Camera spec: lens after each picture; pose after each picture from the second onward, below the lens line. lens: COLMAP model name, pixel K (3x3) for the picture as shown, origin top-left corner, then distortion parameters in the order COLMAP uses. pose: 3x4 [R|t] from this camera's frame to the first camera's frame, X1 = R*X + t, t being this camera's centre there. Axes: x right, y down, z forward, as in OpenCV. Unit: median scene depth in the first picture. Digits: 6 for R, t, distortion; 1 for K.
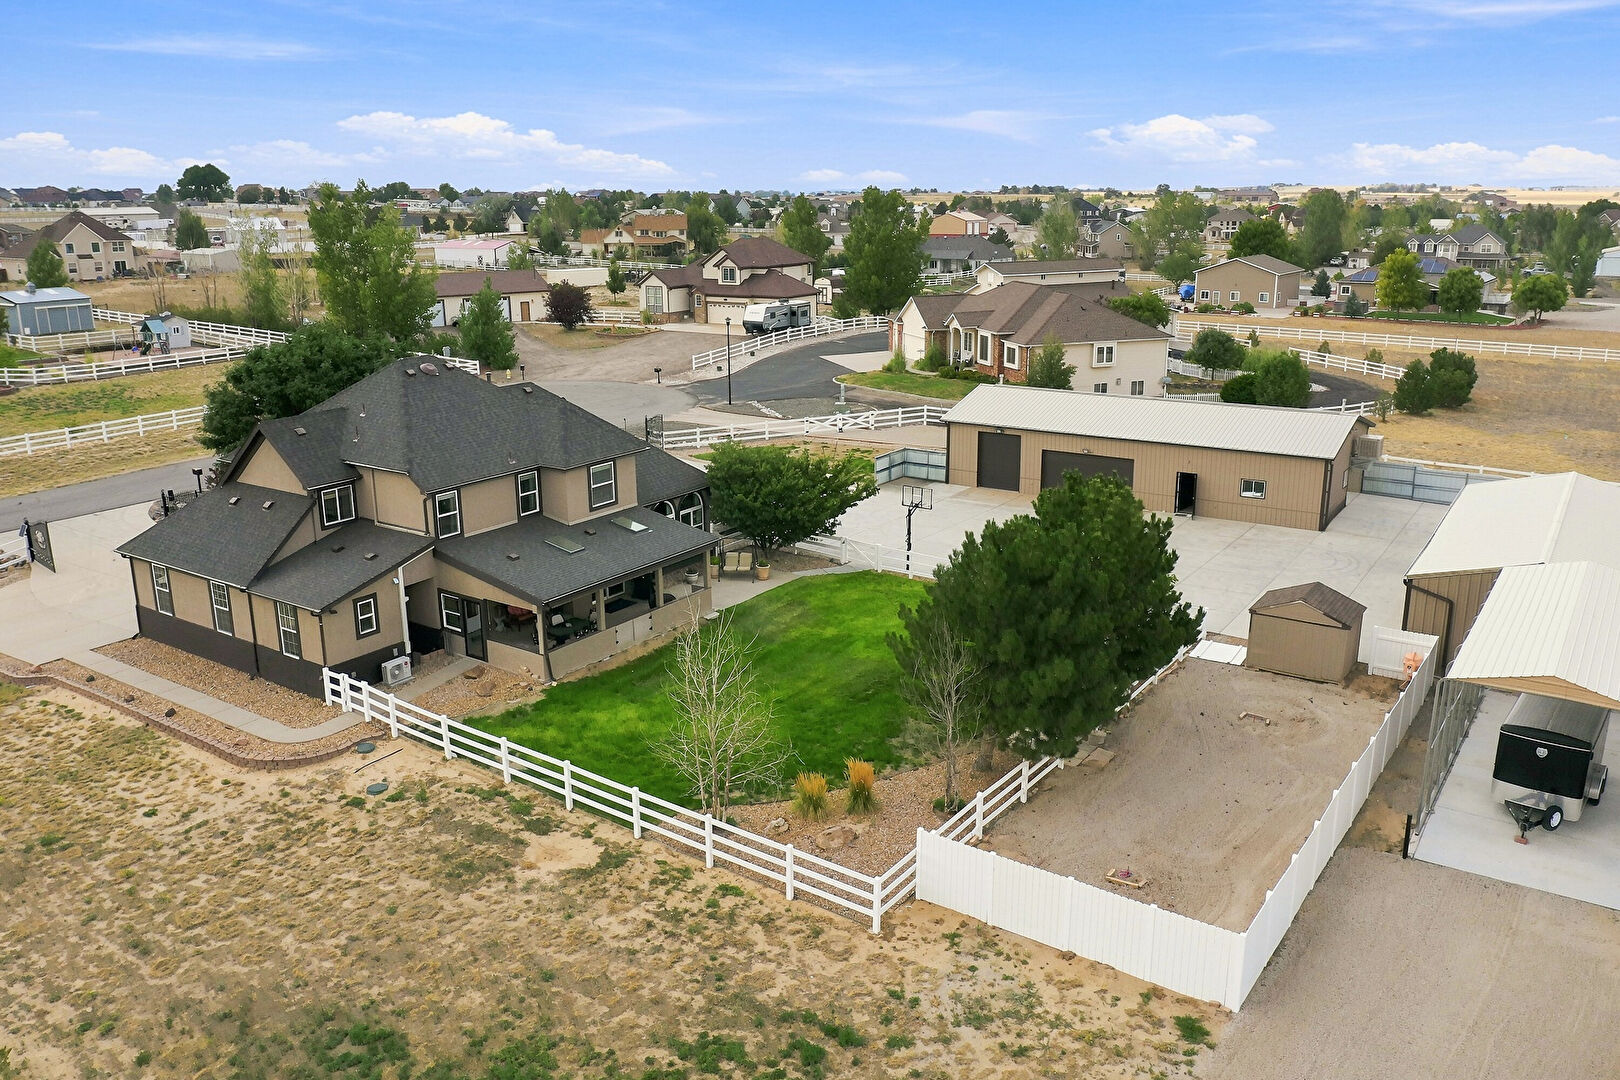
lens RADIAL K [[1258.4, 0, 810.0], [0, 1258.4, 540.0], [0, 0, 1]] dist [-0.029334, -0.001951]
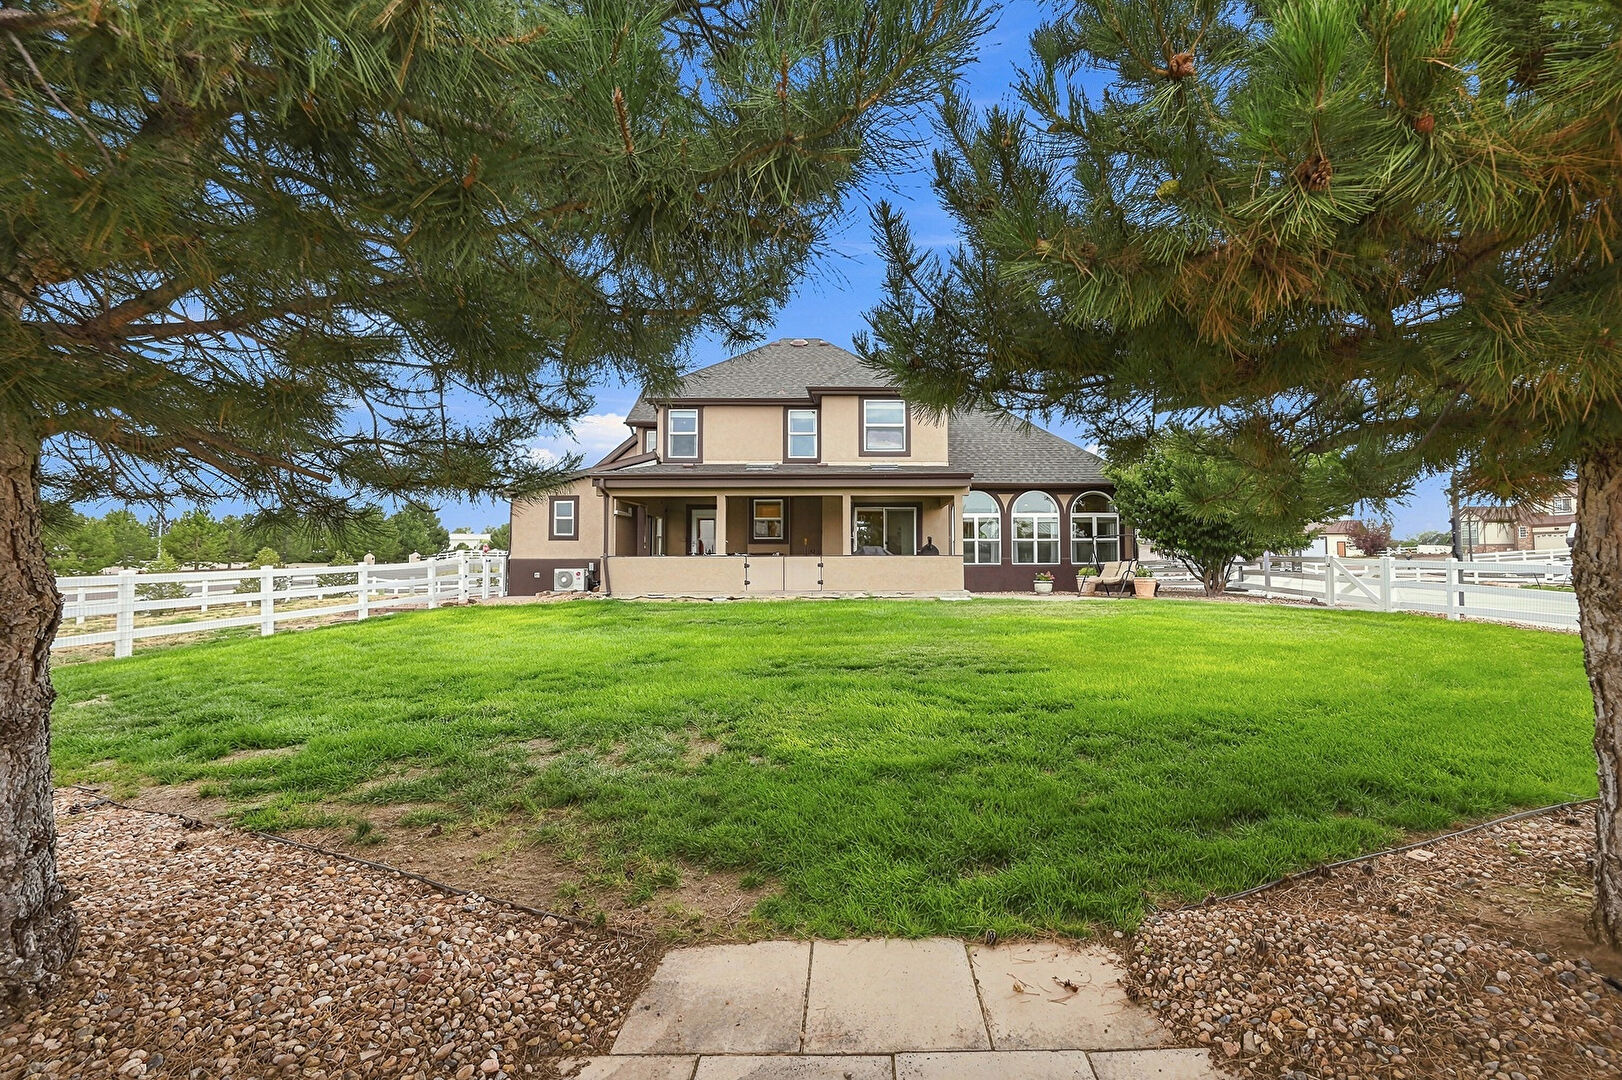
lens RADIAL K [[704.2, 0, 869.1], [0, 704.2, 540.3], [0, 0, 1]] dist [-0.001181, -0.000143]
pose [[0.588908, -0.012738, -0.808100, 0.200484], [-0.219522, 0.959764, -0.175107, 0.113832], [0.777816, 0.280518, 0.562416, 0.842943]]
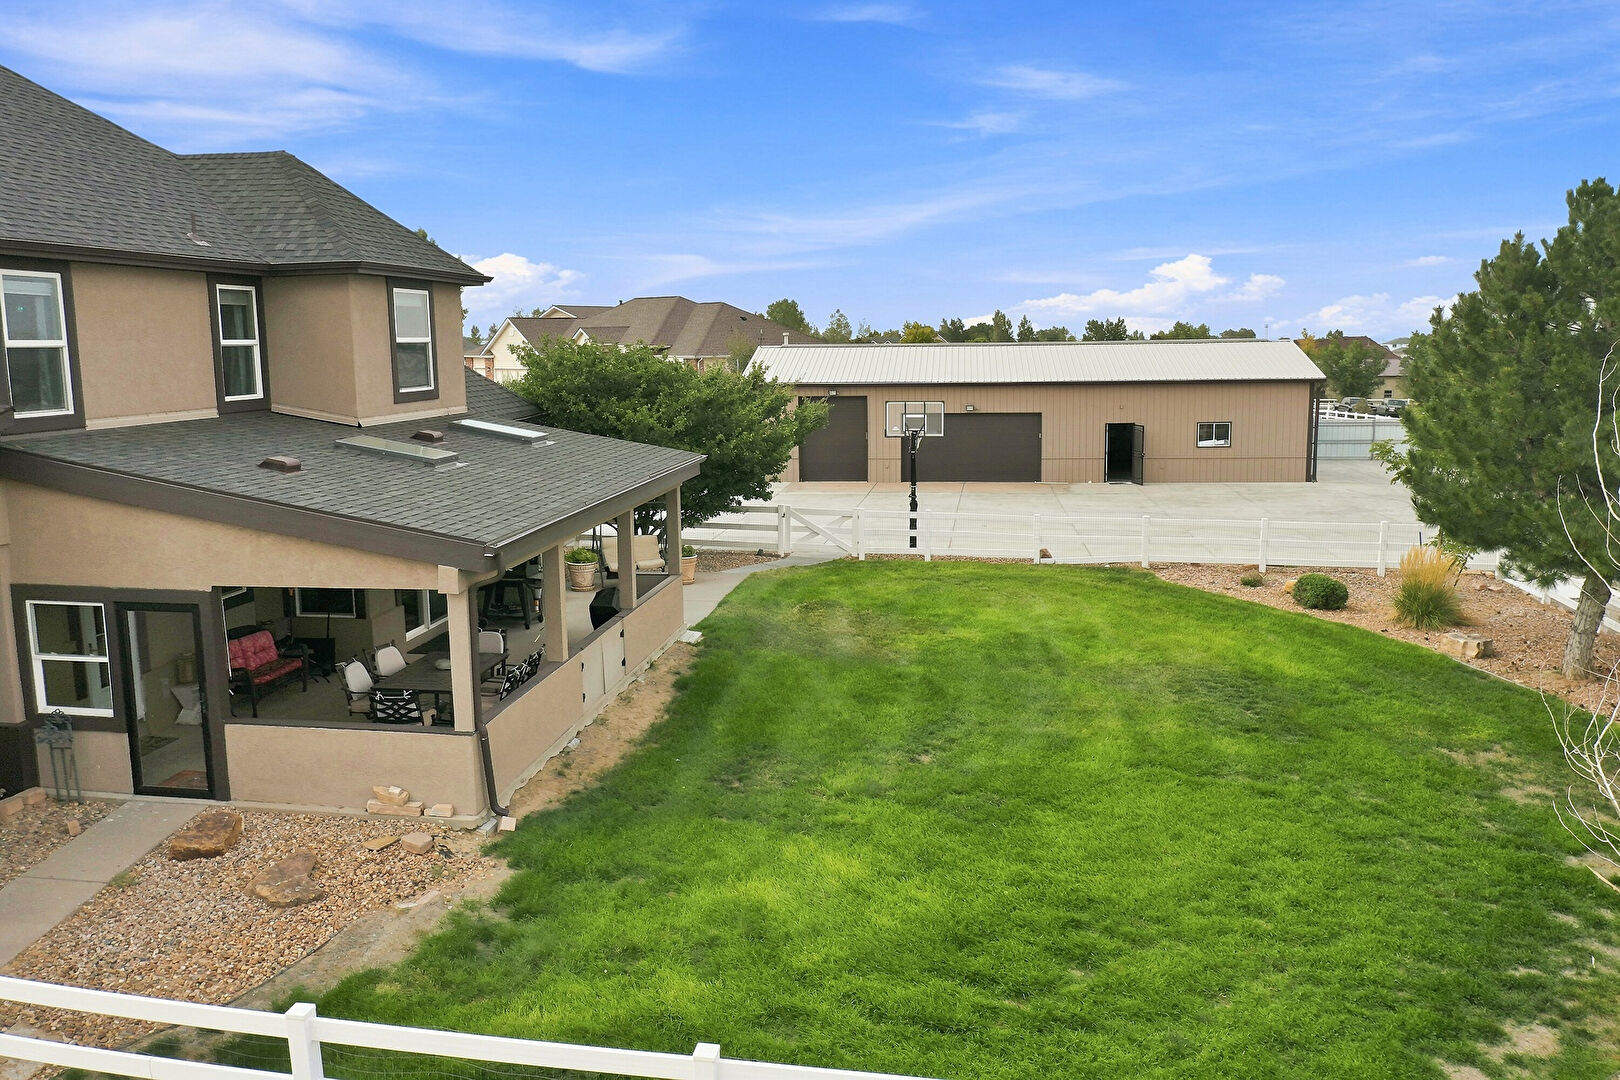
lens RADIAL K [[1258.4, 0, 810.0], [0, 1258.4, 540.0], [0, 0, 1]] dist [-0.029334, -0.001951]
pose [[0.894450, -0.068842, 0.441838, -0.257264], [0.118653, 0.989198, -0.086073, 0.076590], [-0.431139, 0.129413, 0.892956, 0.650335]]
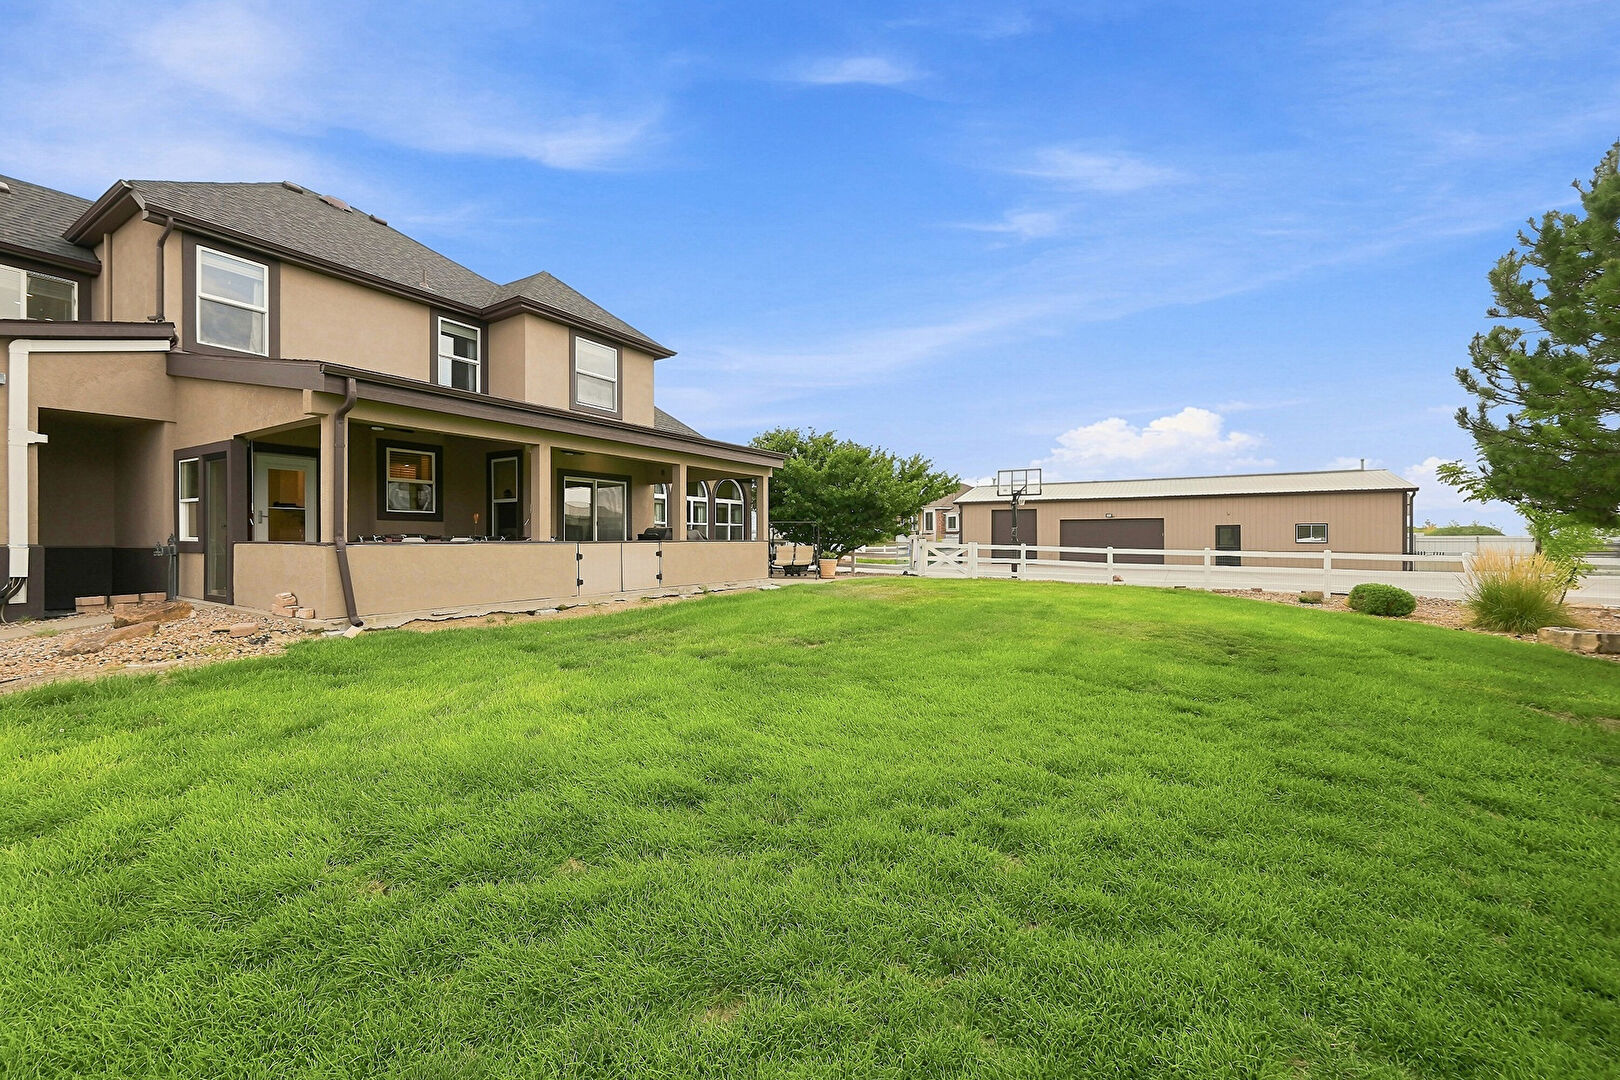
lens RADIAL K [[640.7, 0, 810.0], [0, 640.7, 540.0], [0, 0, 1]] dist [0.000372, -0.000088]
pose [[0.998055, 0.013837, 0.060788, -0.086139], [0.002658, 0.964724, -0.263250, 0.129935], [-0.062286, 0.262899, 0.962811, 0.781225]]
